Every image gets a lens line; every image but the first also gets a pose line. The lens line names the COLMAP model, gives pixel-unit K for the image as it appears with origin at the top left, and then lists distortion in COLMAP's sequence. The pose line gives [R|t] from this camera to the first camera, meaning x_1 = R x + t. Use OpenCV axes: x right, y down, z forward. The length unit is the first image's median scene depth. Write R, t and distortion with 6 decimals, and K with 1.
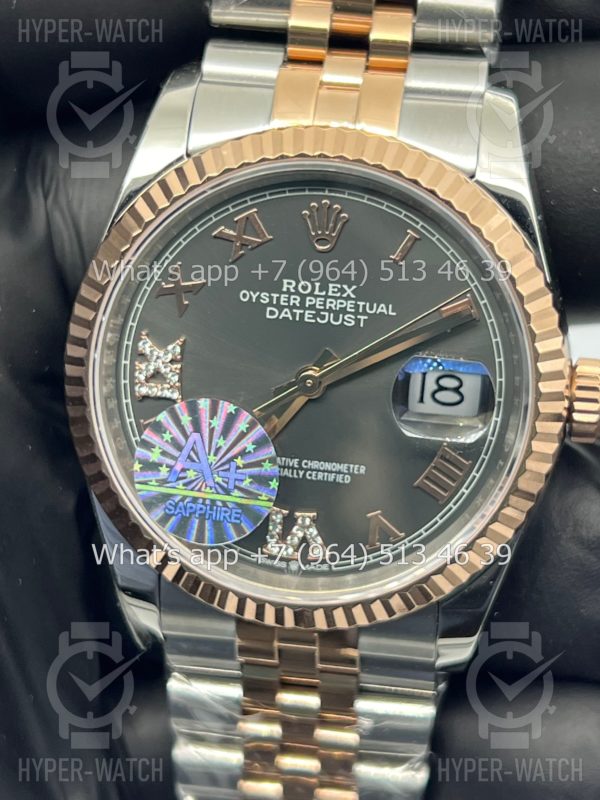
lens RADIAL K [[1774.8, 0, 301.8], [0, 1774.8, 412.3], [0, 0, 1]] dist [0.067797, 0.295446]
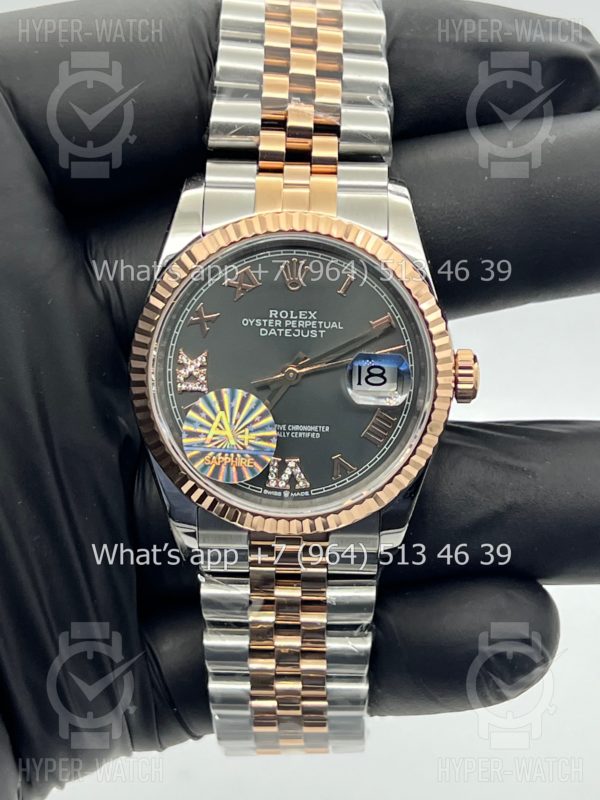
lens RADIAL K [[1774.8, 0, 301.8], [0, 1774.8, 412.3], [0, 0, 1]] dist [0.067797, 0.295446]
pose [[0.991985, -0.062810, 0.109638, -0.159474], [0.065944, 0.997505, -0.025192, 0.056100], [-0.107782, 0.032220, 0.993652, -0.553687]]
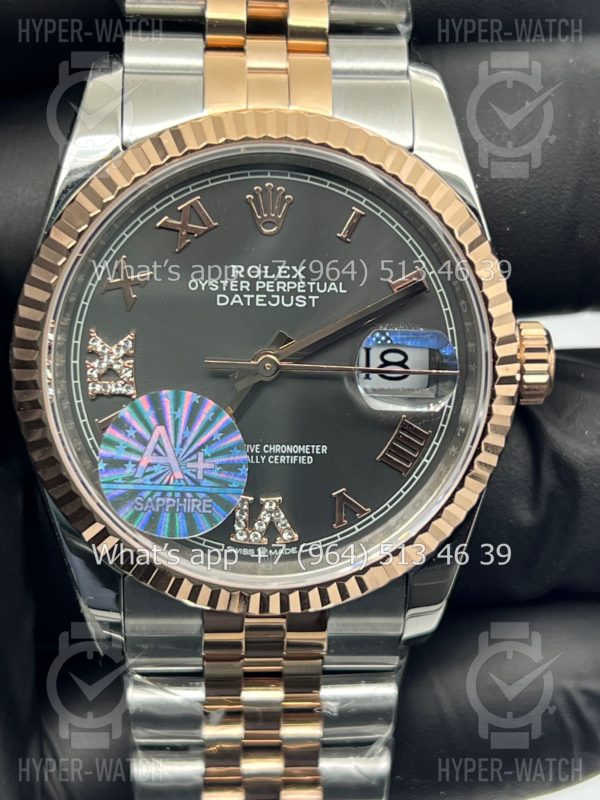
lens RADIAL K [[1774.8, 0, 301.8], [0, 1774.8, 412.3], [0, 0, 1]] dist [0.067797, 0.295446]
pose [[0.981982, -0.085252, 0.168652, -0.146685], [0.088041, 0.996075, -0.009117, 0.019769], [-0.167212, 0.023801, 0.985634, 0.013470]]
